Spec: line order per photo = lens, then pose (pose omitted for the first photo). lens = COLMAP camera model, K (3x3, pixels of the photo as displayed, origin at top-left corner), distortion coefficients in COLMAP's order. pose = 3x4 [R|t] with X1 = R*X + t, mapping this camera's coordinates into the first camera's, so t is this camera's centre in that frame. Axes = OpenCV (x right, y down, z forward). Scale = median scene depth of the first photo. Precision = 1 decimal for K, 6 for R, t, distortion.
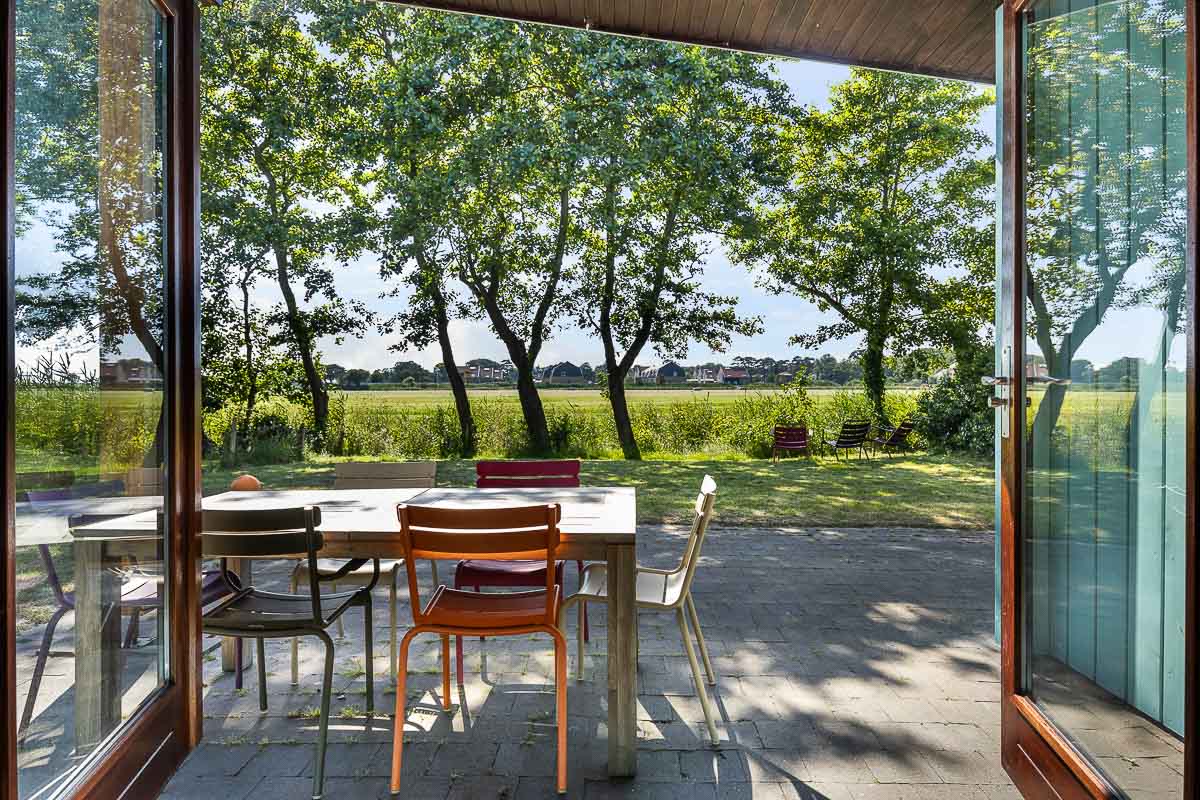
lens RADIAL K [[693.8, 0, 600.0], [0, 693.8, 400.0], [0, 0, 1]] dist [0.003301, 0.000169]
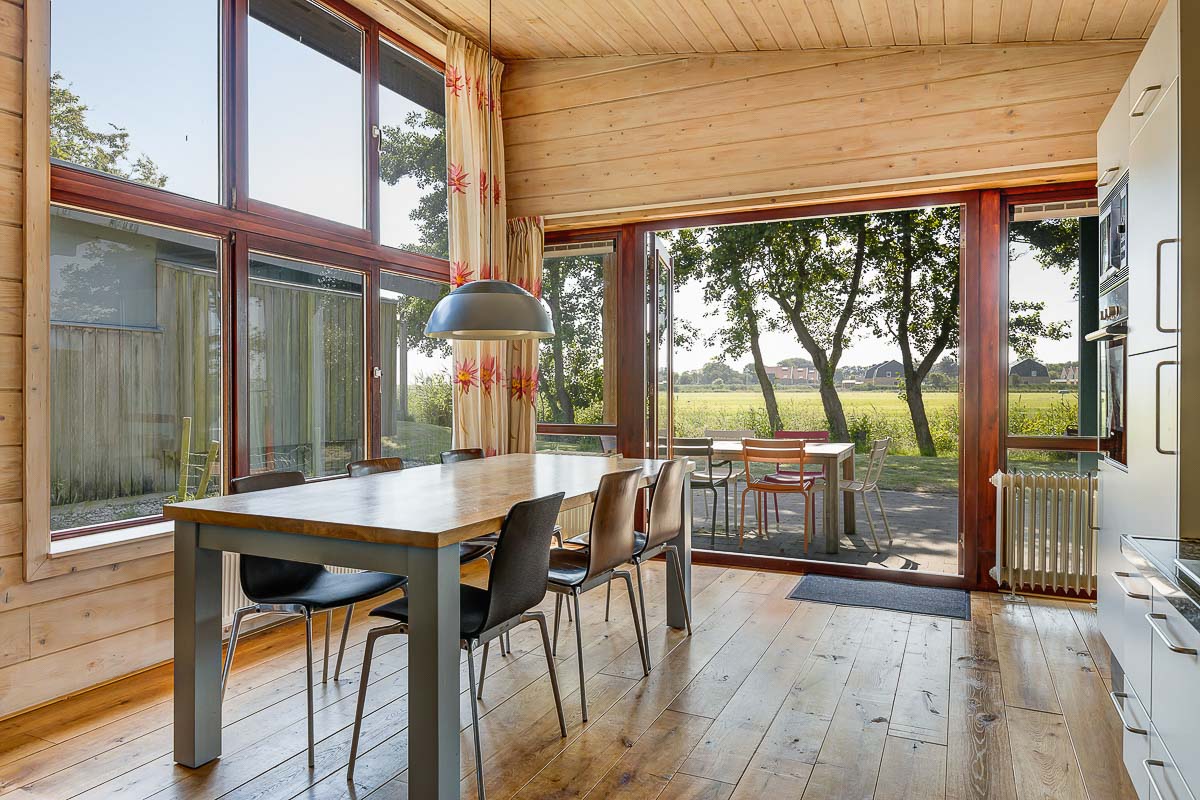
lens RADIAL K [[781.9, 0, 602.5], [0, 781.9, 389.4], [0, 0, 1]] dist [-0.001234, 0.000147]
pose [[0.916618, 0.001258, -0.399762, 0.066183], [-0.008336, 0.999838, -0.015966, 0.003078], [0.399677, 0.017967, 0.916480, -0.313593]]
